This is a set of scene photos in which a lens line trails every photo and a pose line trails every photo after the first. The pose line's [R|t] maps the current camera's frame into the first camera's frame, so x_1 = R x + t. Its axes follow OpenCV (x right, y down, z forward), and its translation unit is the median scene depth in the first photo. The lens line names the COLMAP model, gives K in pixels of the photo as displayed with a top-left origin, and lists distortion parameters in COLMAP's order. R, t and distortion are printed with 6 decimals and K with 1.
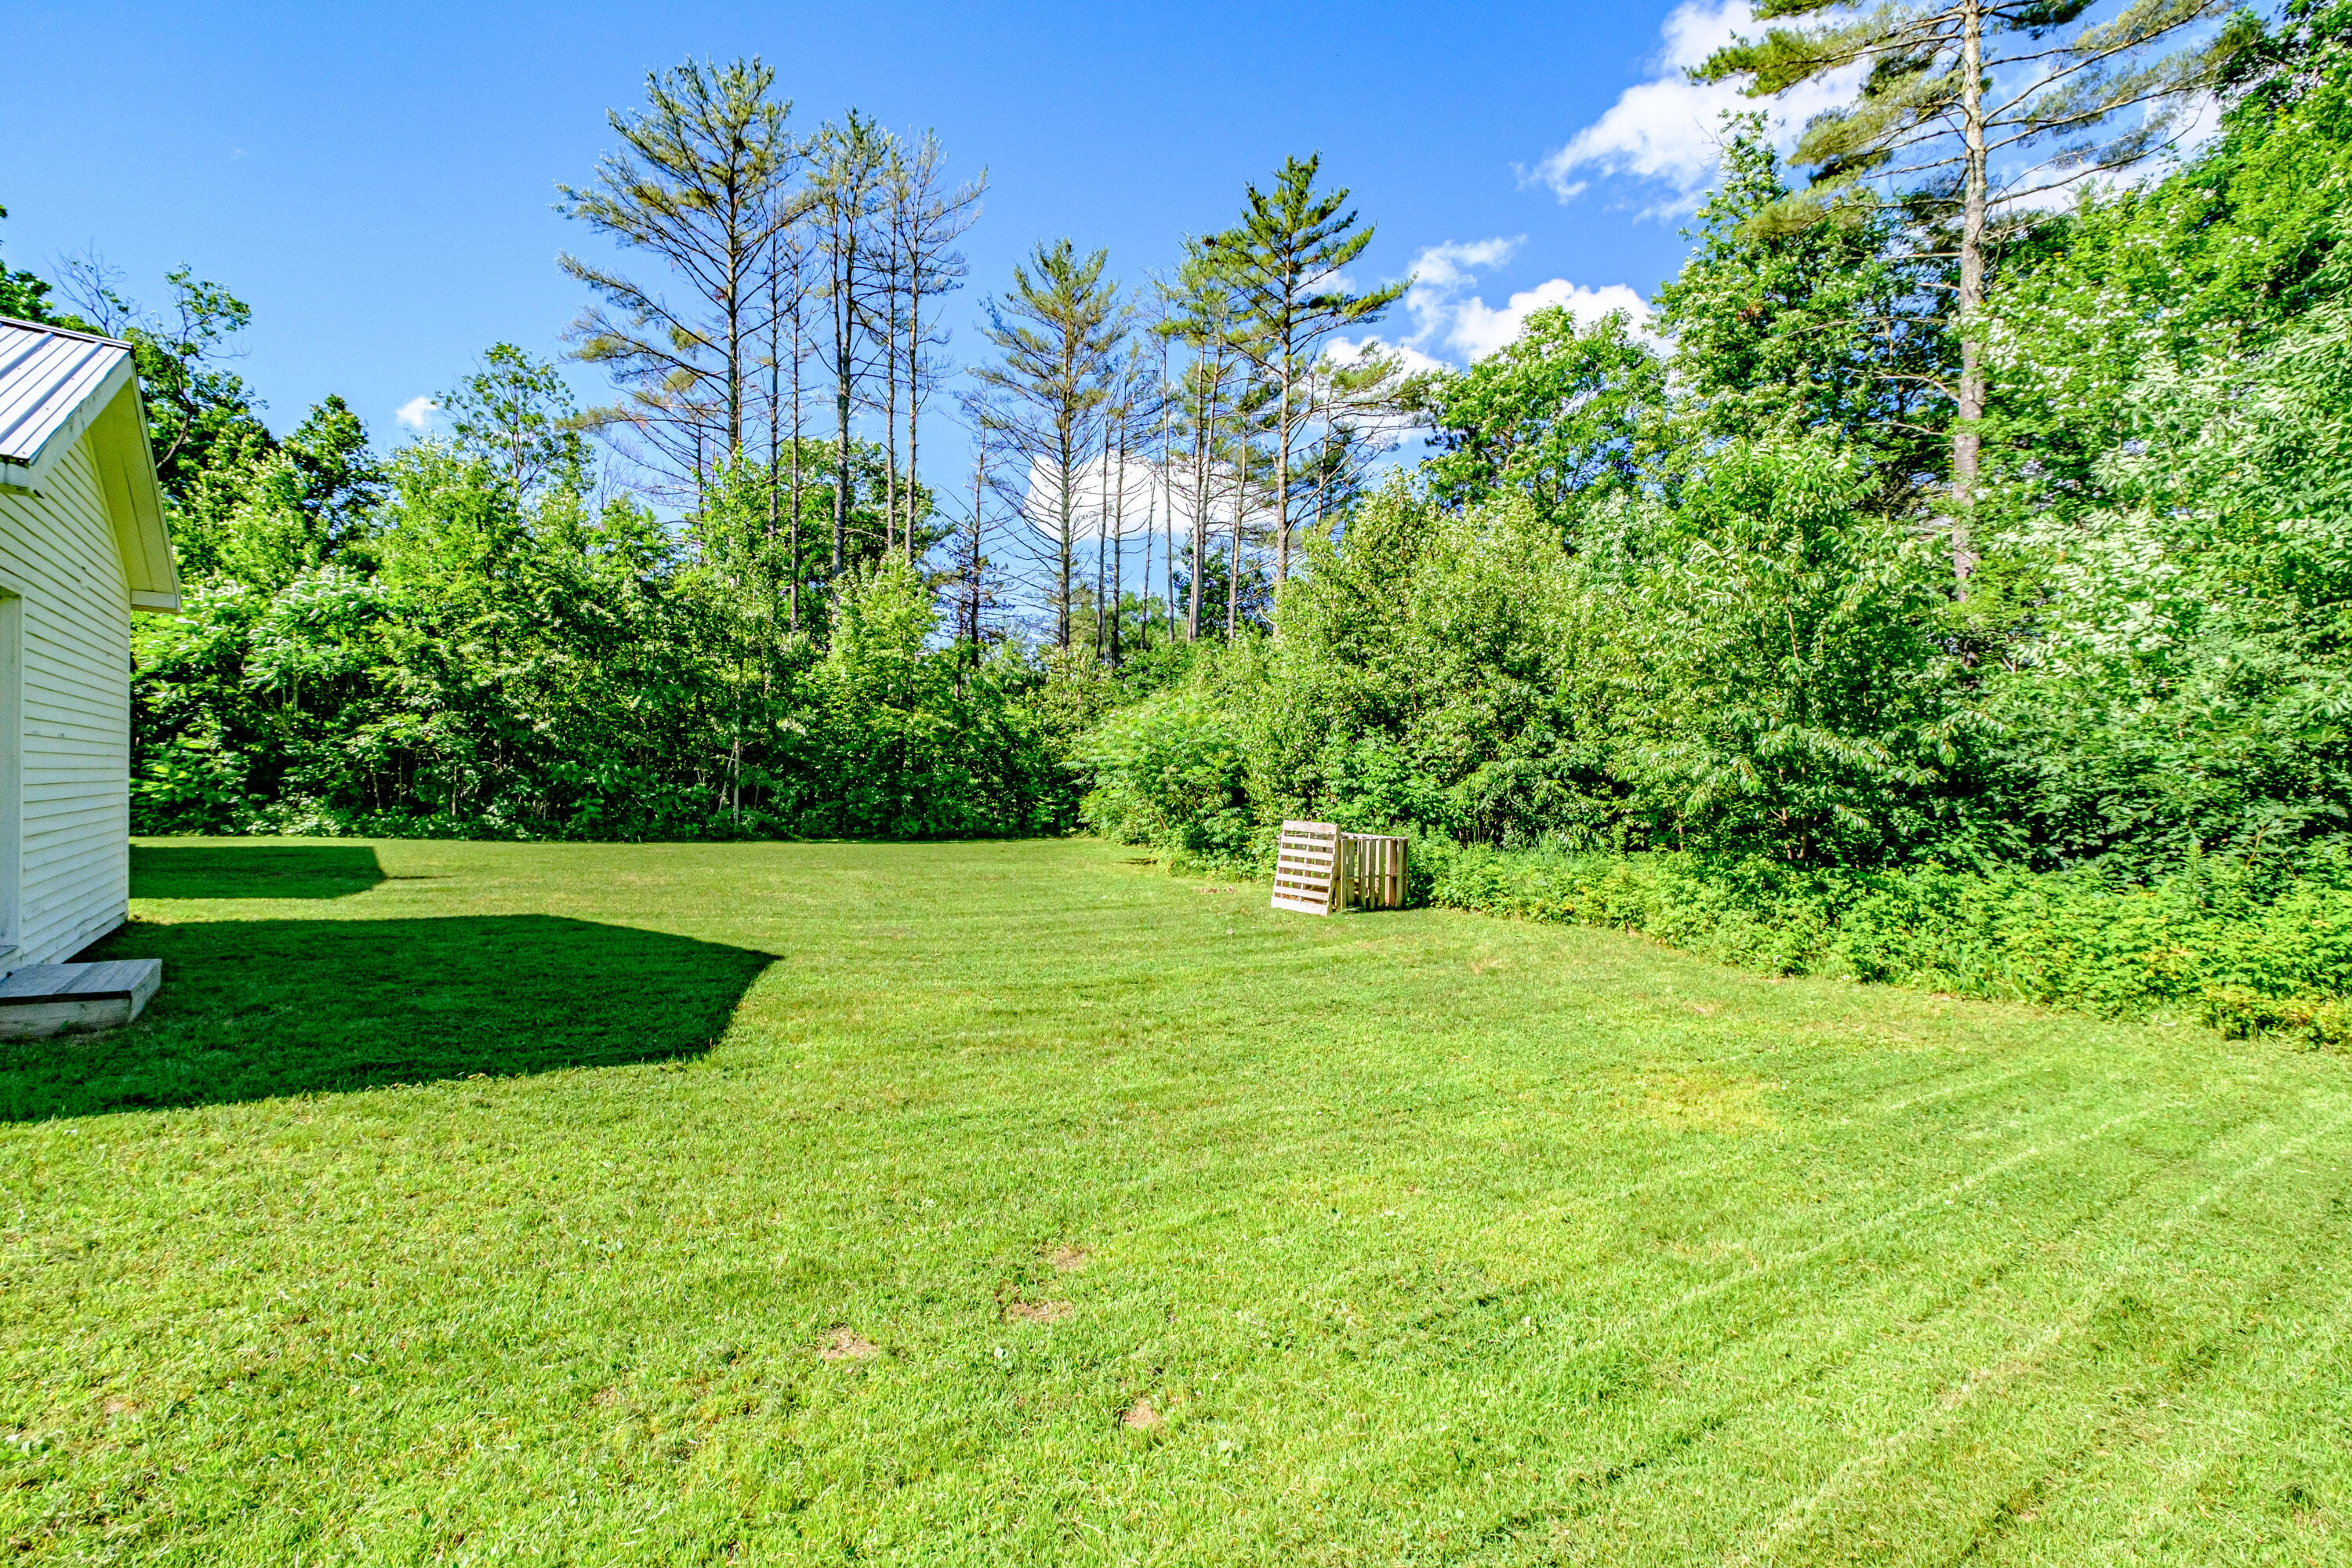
lens RADIAL K [[1033.6, 0, 1180.7], [0, 1033.6, 781.9], [0, 0, 1]] dist [0.005513, -0.003298]
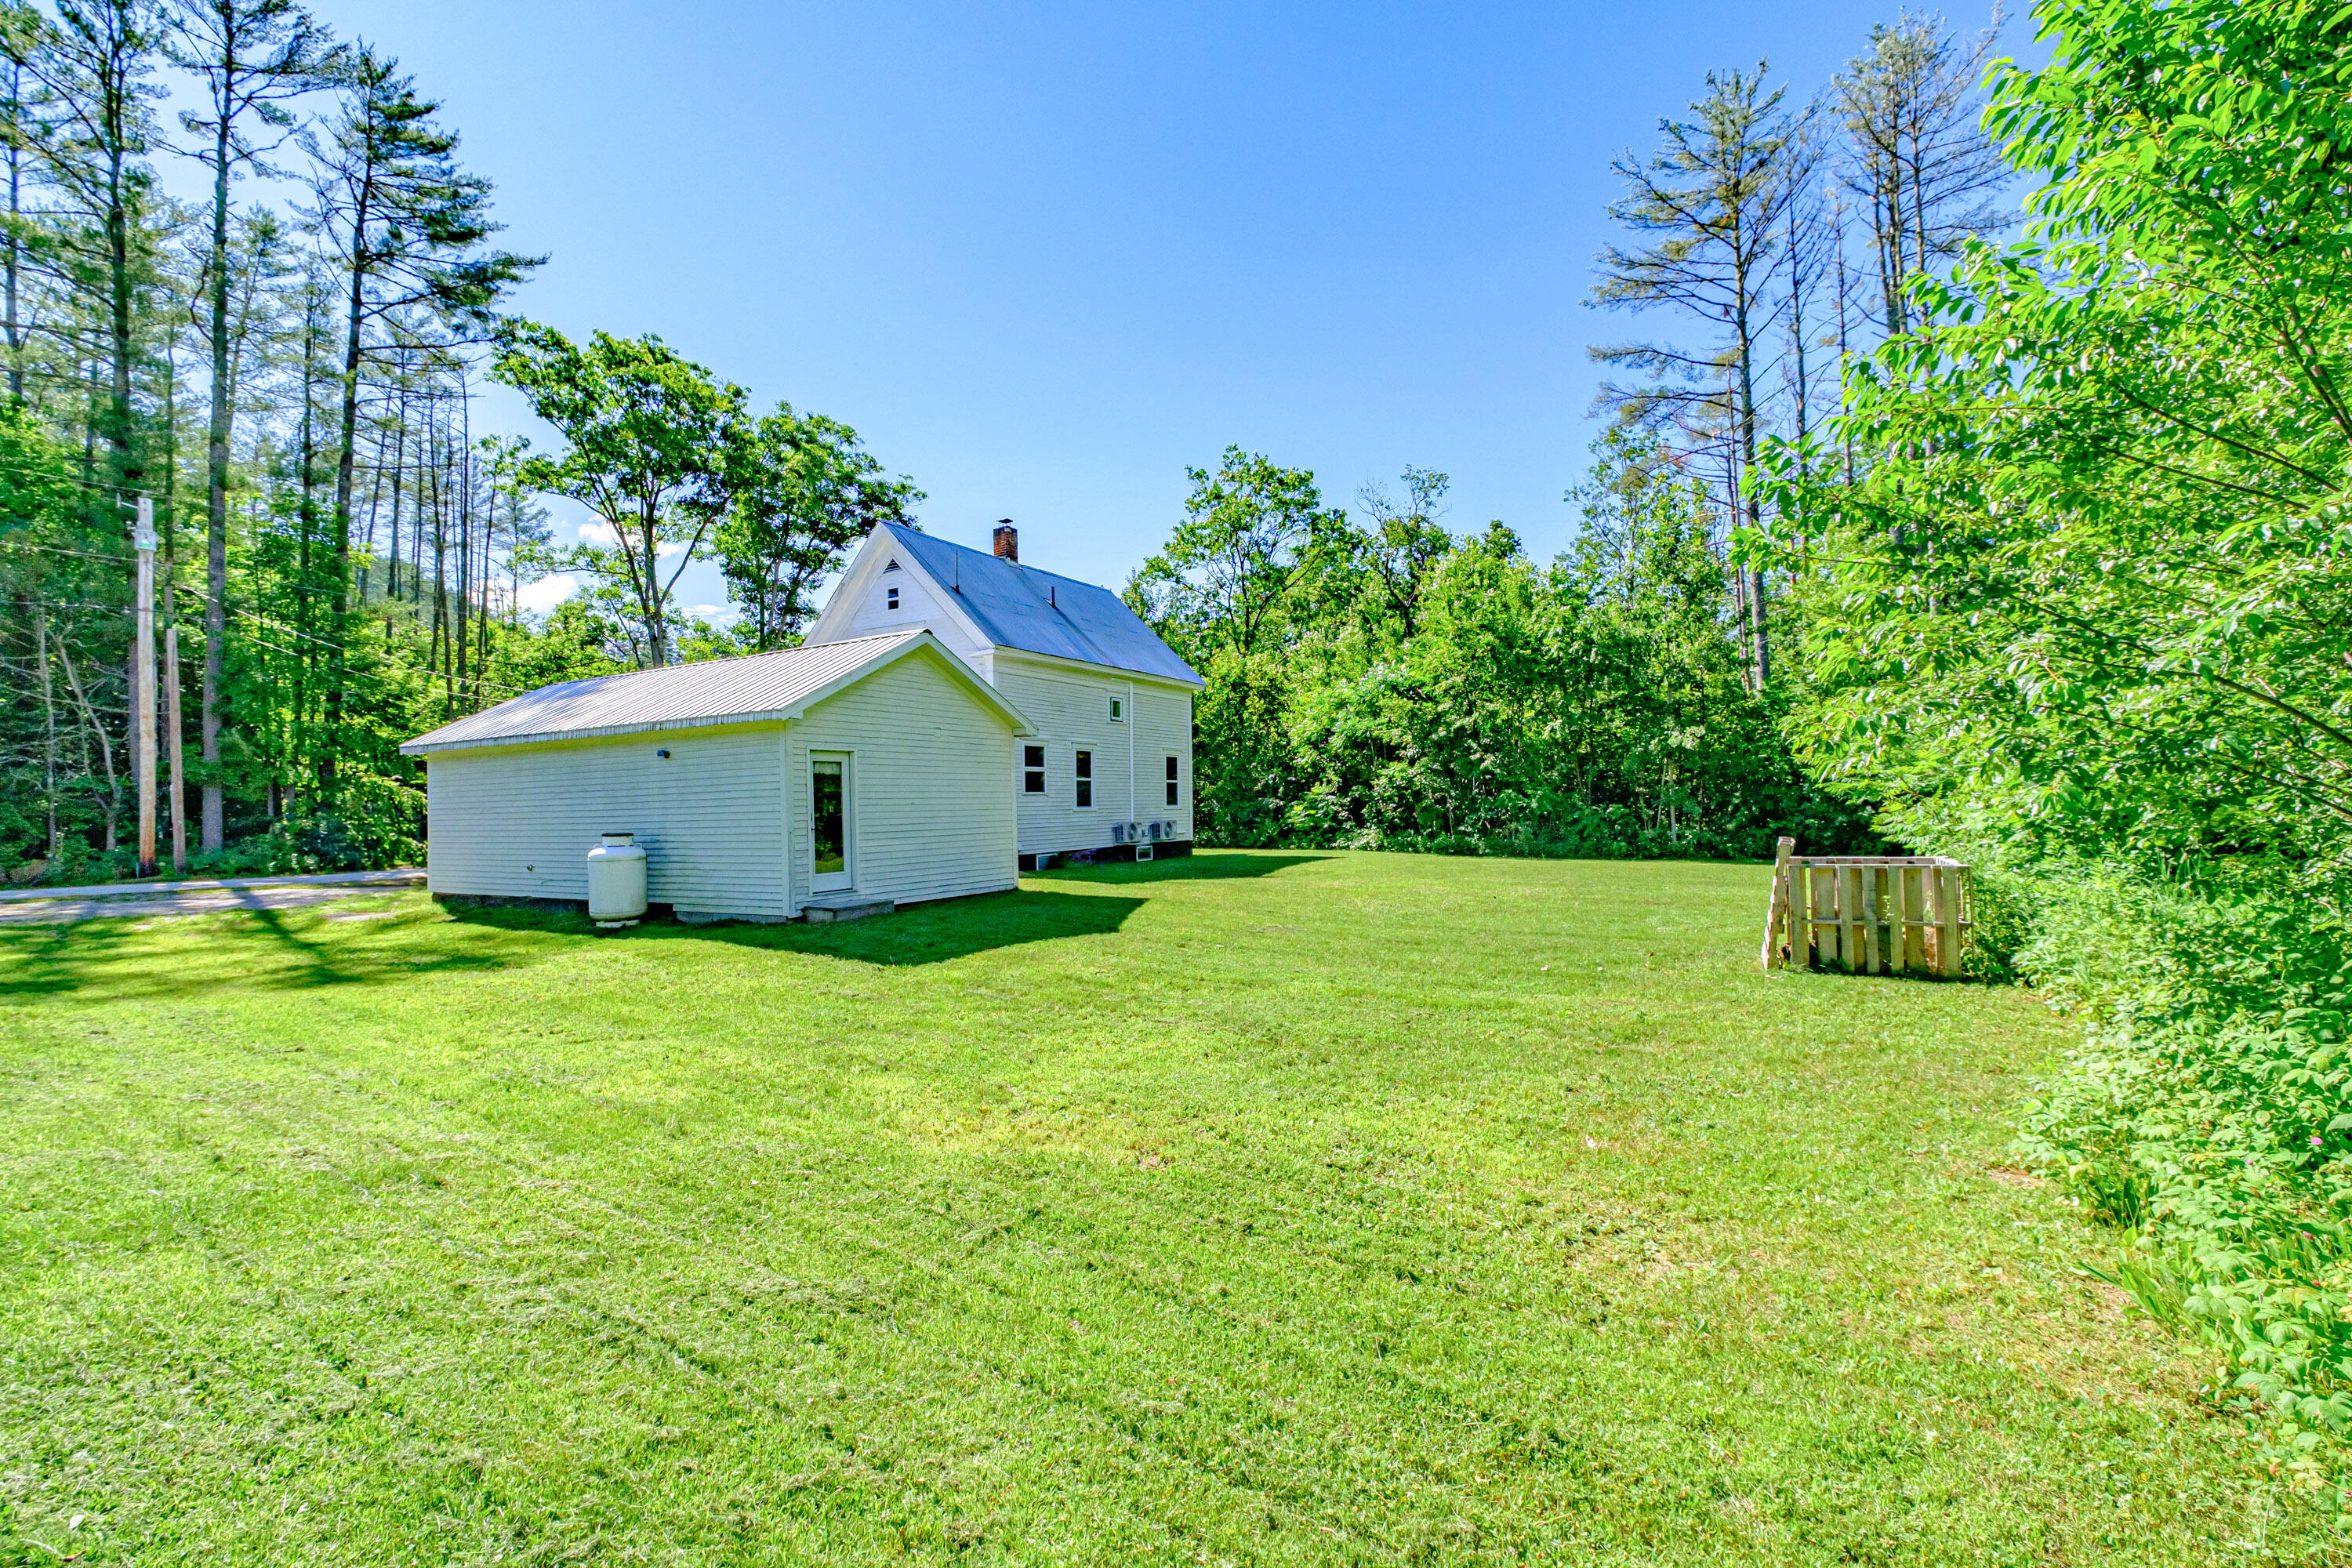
lens RADIAL K [[1033.6, 0, 1185.4], [0, 1033.6, 790.5], [0, 0, 1]] dist [0.005513, -0.003298]
pose [[0.368018, -0.042667, -0.928839, 0.281999], [0.034804, 0.998879, -0.032094, 0.004037], [0.929167, -0.020517, 0.369090, 0.146161]]
